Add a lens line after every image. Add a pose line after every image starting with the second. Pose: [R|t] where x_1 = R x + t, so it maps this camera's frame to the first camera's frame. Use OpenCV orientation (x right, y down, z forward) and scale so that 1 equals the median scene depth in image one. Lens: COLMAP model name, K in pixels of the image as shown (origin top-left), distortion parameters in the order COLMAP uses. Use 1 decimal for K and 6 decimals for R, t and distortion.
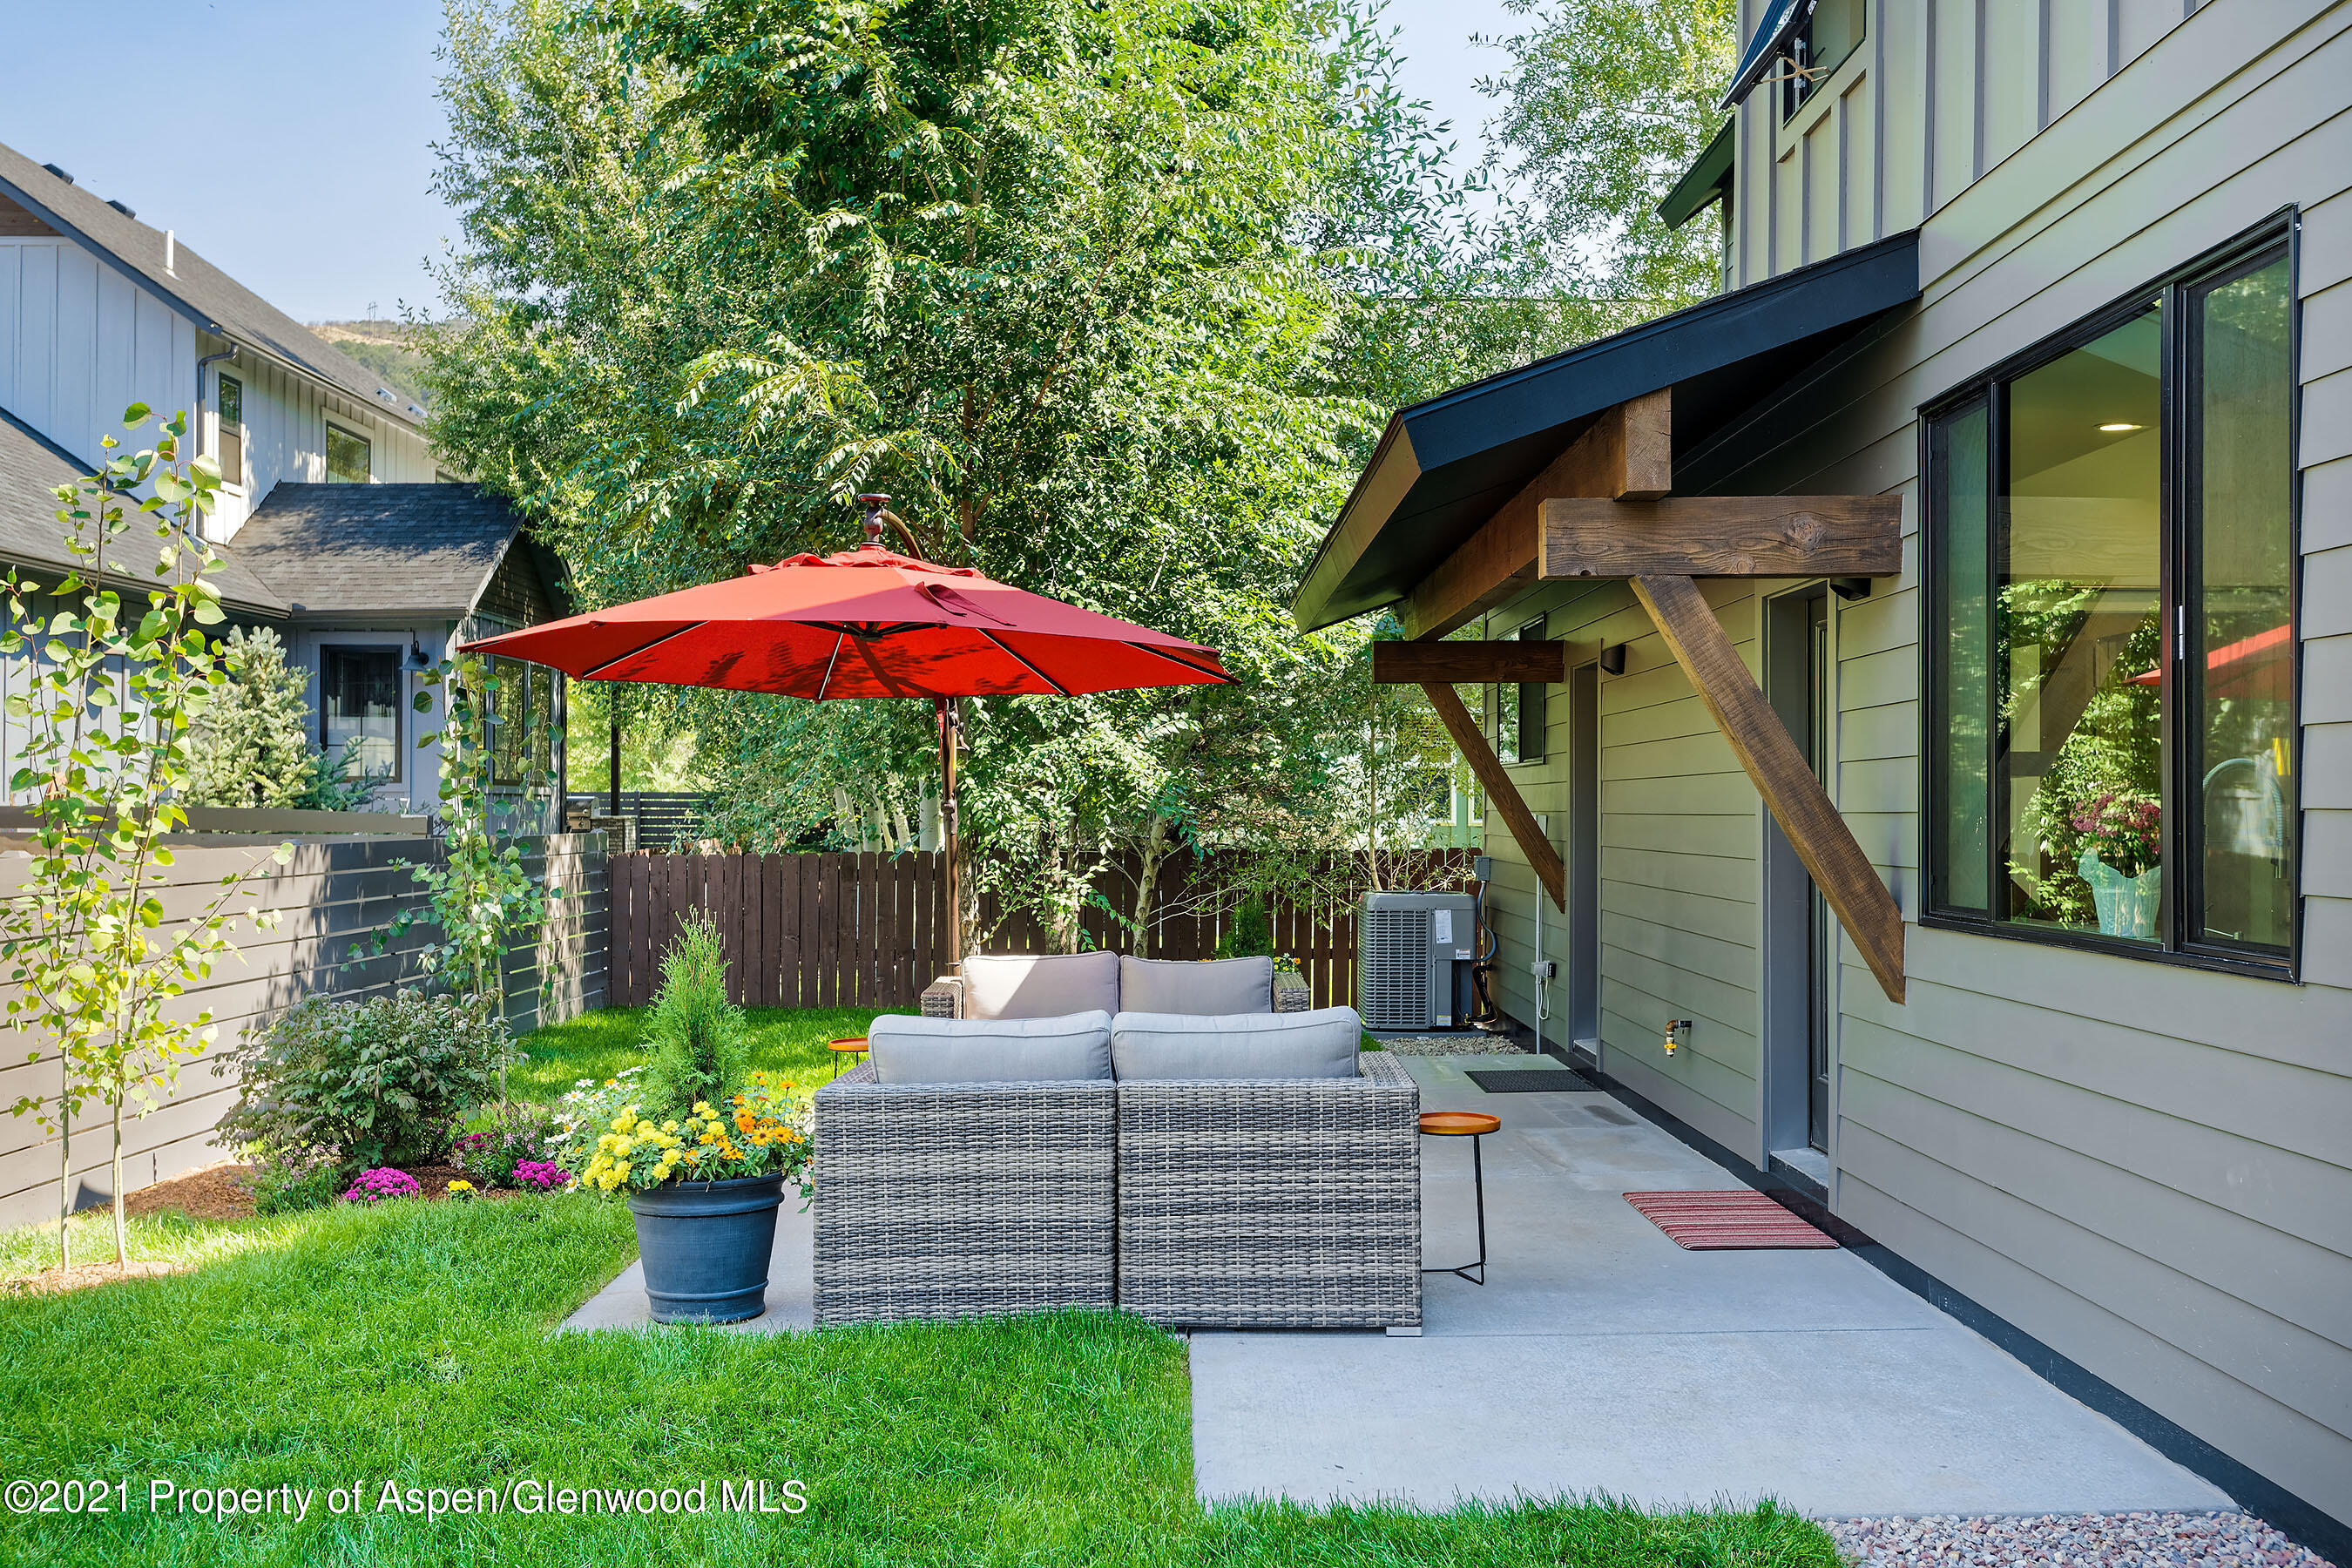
lens RADIAL K [[2155.9, 0, 1178.7], [0, 2155.9, 788.6], [0, 0, 1]] dist [0.001268, 0.000000]
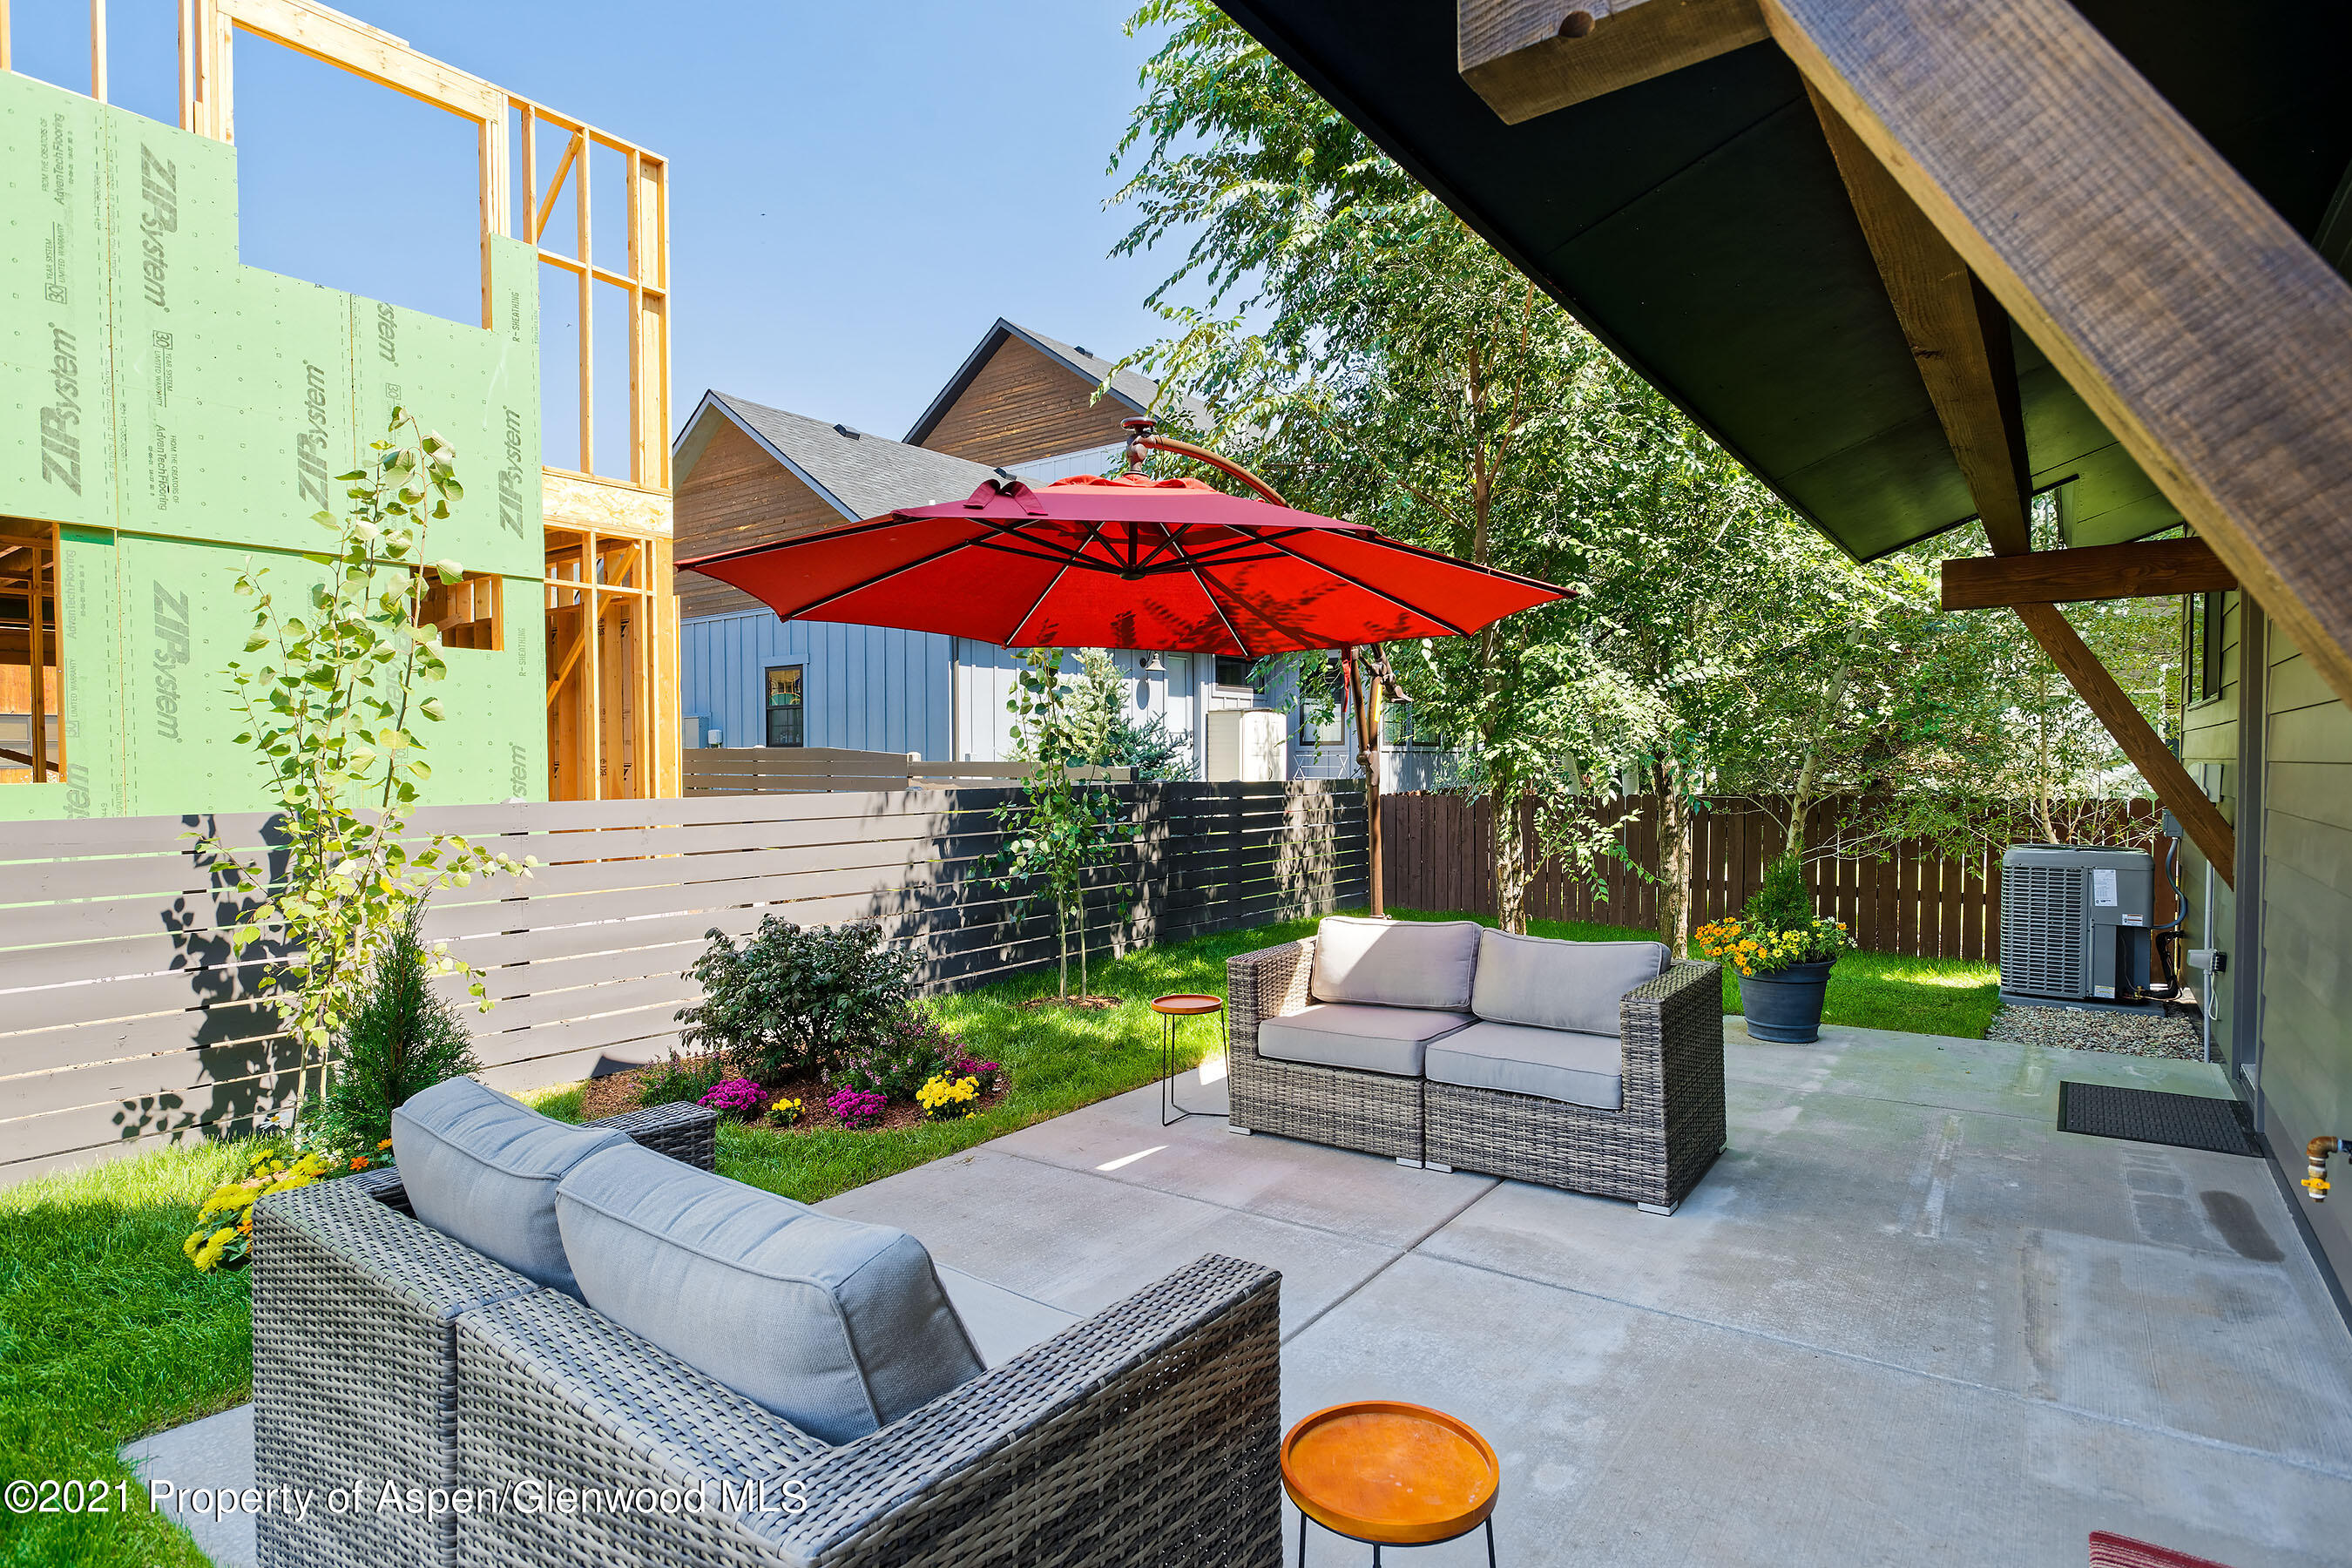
lens RADIAL K [[1196.1, 0, 1170.0], [0, 1196.1, 782.6], [0, 0, 1]] dist [-0.018297, -0.000045]
pose [[0.793769, 0.006603, -0.608183, 0.113122], [0.010381, 0.999648, 0.024402, 0.003904], [0.608130, -0.025683, 0.793422, 0.372858]]
